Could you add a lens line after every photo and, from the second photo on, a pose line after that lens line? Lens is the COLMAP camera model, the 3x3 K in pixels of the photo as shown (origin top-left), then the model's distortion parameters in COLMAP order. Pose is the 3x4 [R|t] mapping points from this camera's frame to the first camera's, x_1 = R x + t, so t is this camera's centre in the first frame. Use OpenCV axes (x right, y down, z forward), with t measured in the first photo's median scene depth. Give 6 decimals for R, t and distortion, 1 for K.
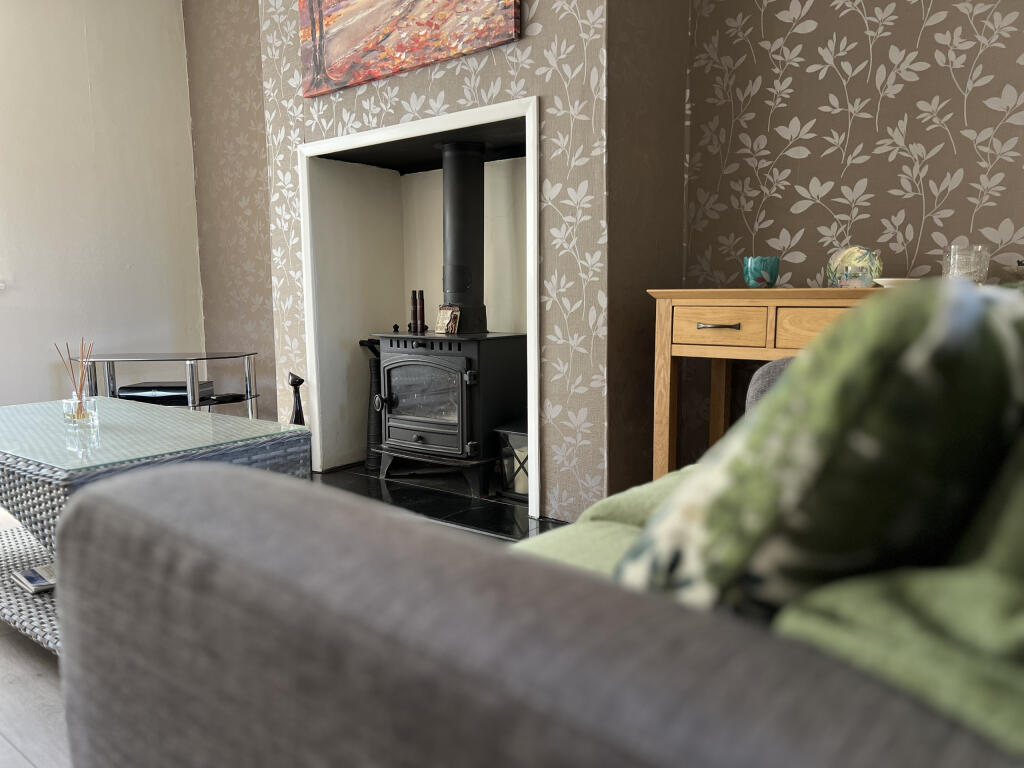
lens RADIAL K [[756.7, 0, 512.0], [0, 756.7, 384.0], [0, 0, 1]] dist [0.069706, -0.070513]
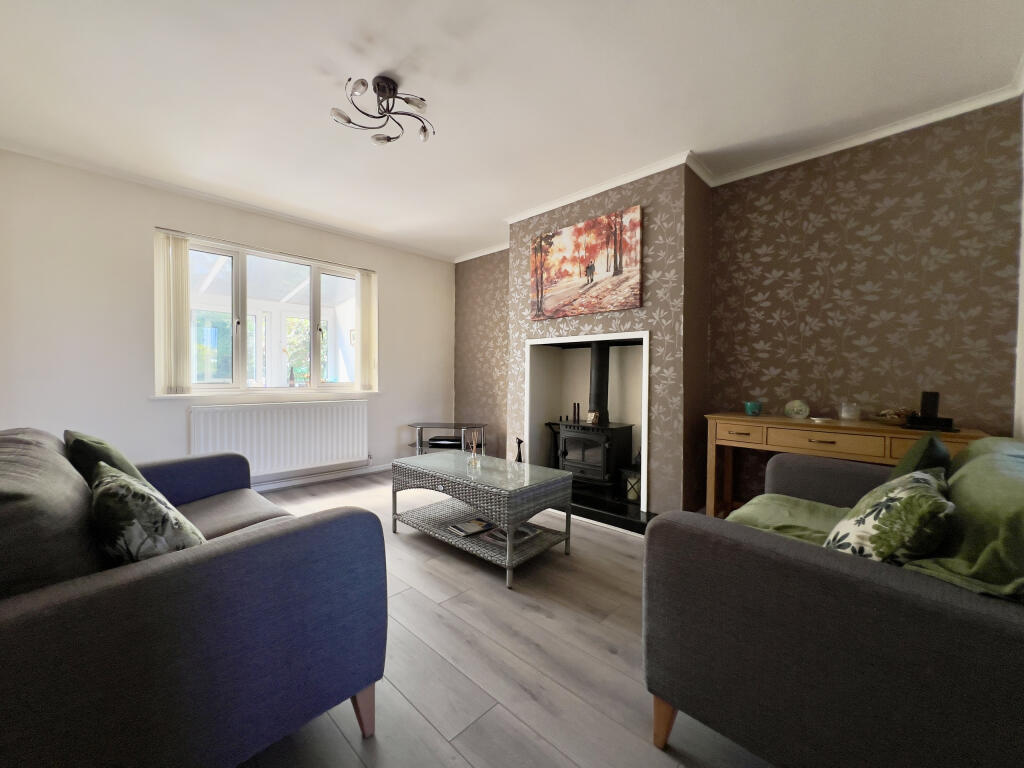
lens RADIAL K [[403.0, 0, 512.0], [0, 403.0, 384.0], [0, 0, 1]] dist [0.001386, 0.000150]
pose [[0.996265, 0.019662, -0.084080, -0.272240], [-0.027948, 0.994741, -0.098535, -0.071482], [0.081701, 0.100517, 0.991575, -0.256519]]
